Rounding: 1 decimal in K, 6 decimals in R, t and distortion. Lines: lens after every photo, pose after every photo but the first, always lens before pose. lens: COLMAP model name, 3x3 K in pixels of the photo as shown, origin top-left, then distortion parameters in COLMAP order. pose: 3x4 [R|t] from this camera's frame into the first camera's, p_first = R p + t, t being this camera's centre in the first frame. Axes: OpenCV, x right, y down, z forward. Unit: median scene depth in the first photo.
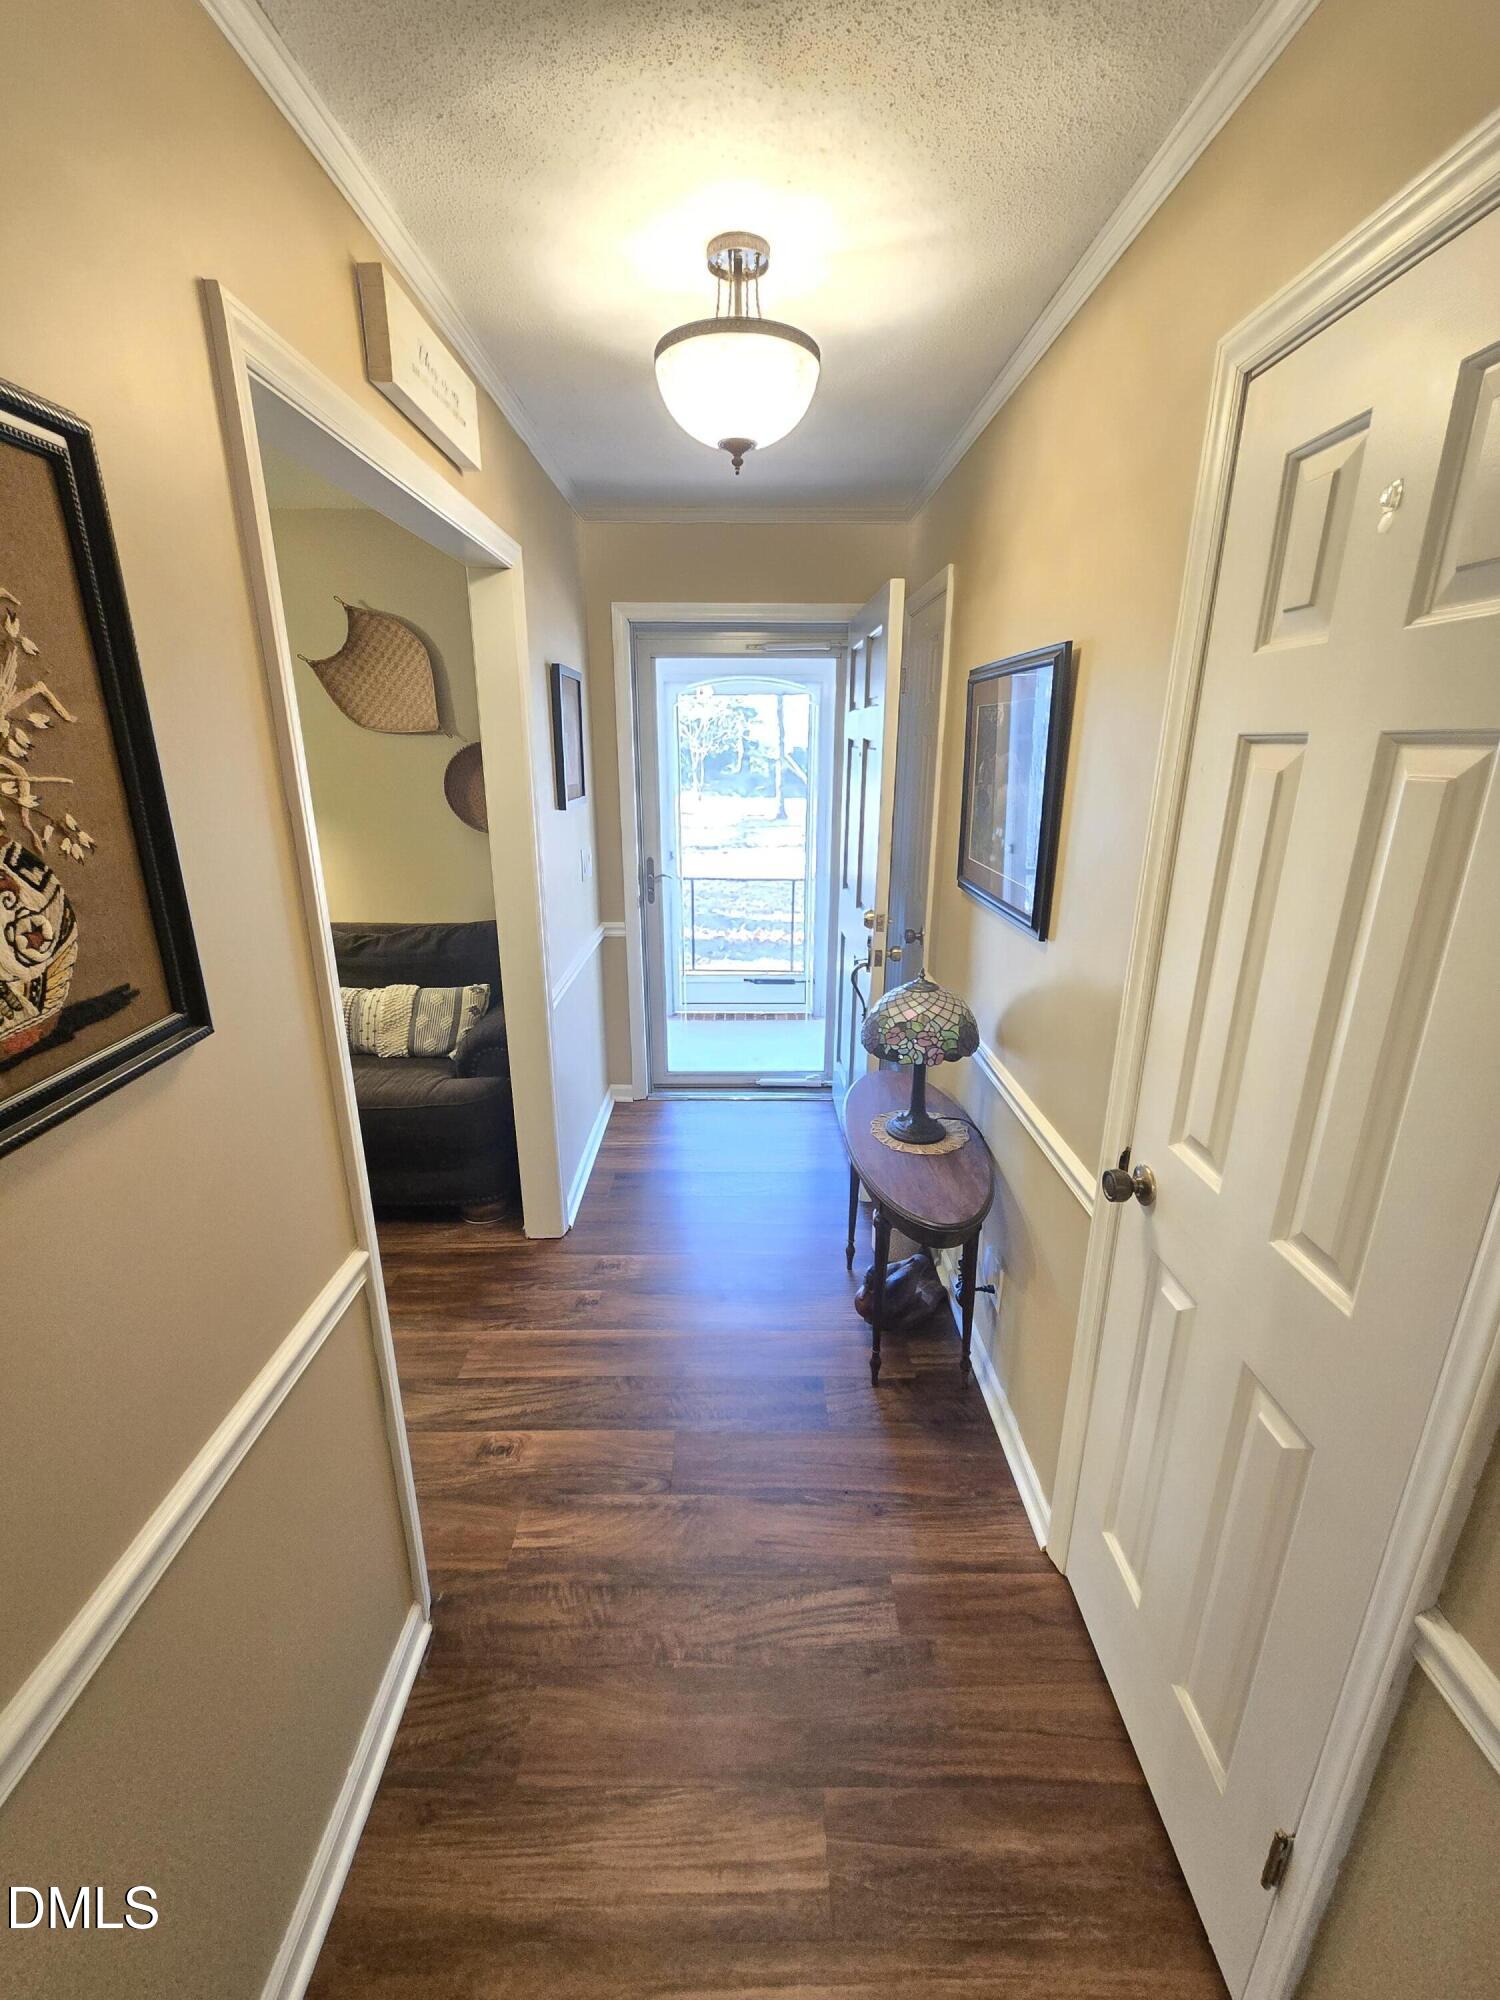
lens RADIAL K [[822.6, 0, 746.3], [0, 822.6, 1003.0], [0, 0, 1]] dist [-0.006948, 0.004259]
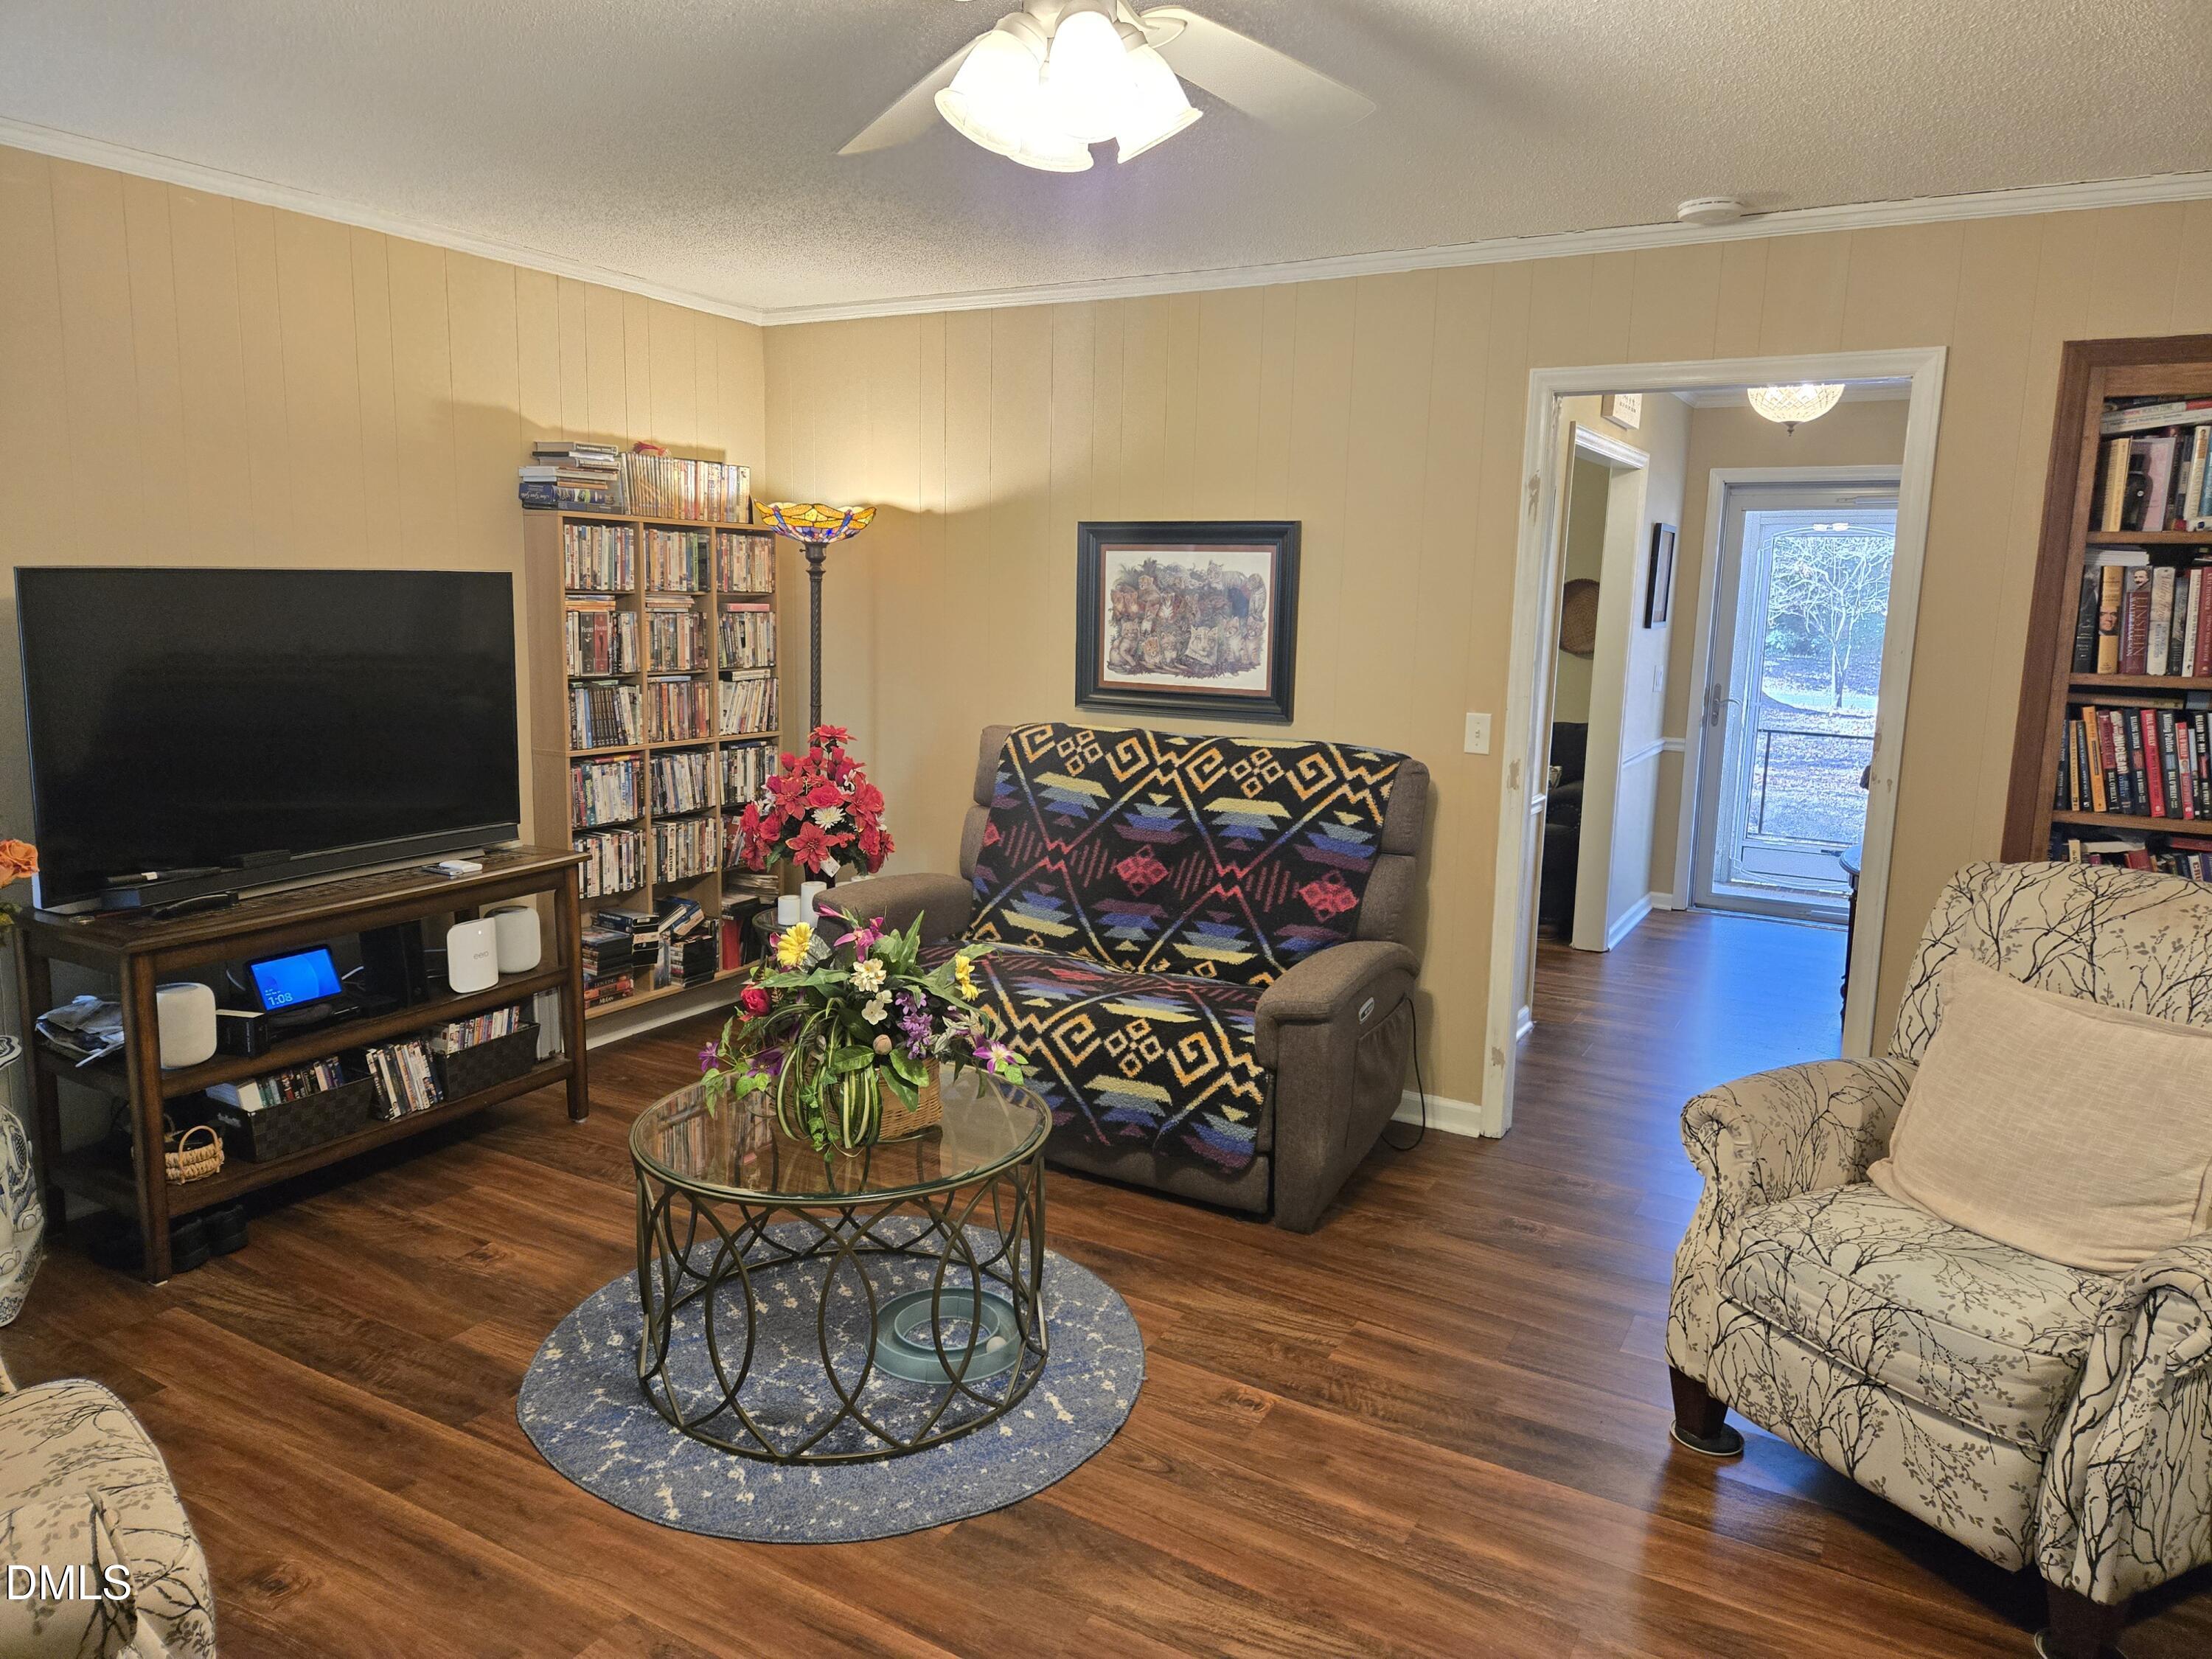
lens RADIAL K [[1497.5, 0, 1106.0], [0, 1497.5, 829.5], [0, 0, 1]] dist [0.073567, -0.001634]
pose [[0.867176, 0.097954, -0.488274, 0.187255], [-0.166773, 0.980973, -0.099395, 0.363275], [0.469247, 0.167624, 0.867012, -1.136337]]
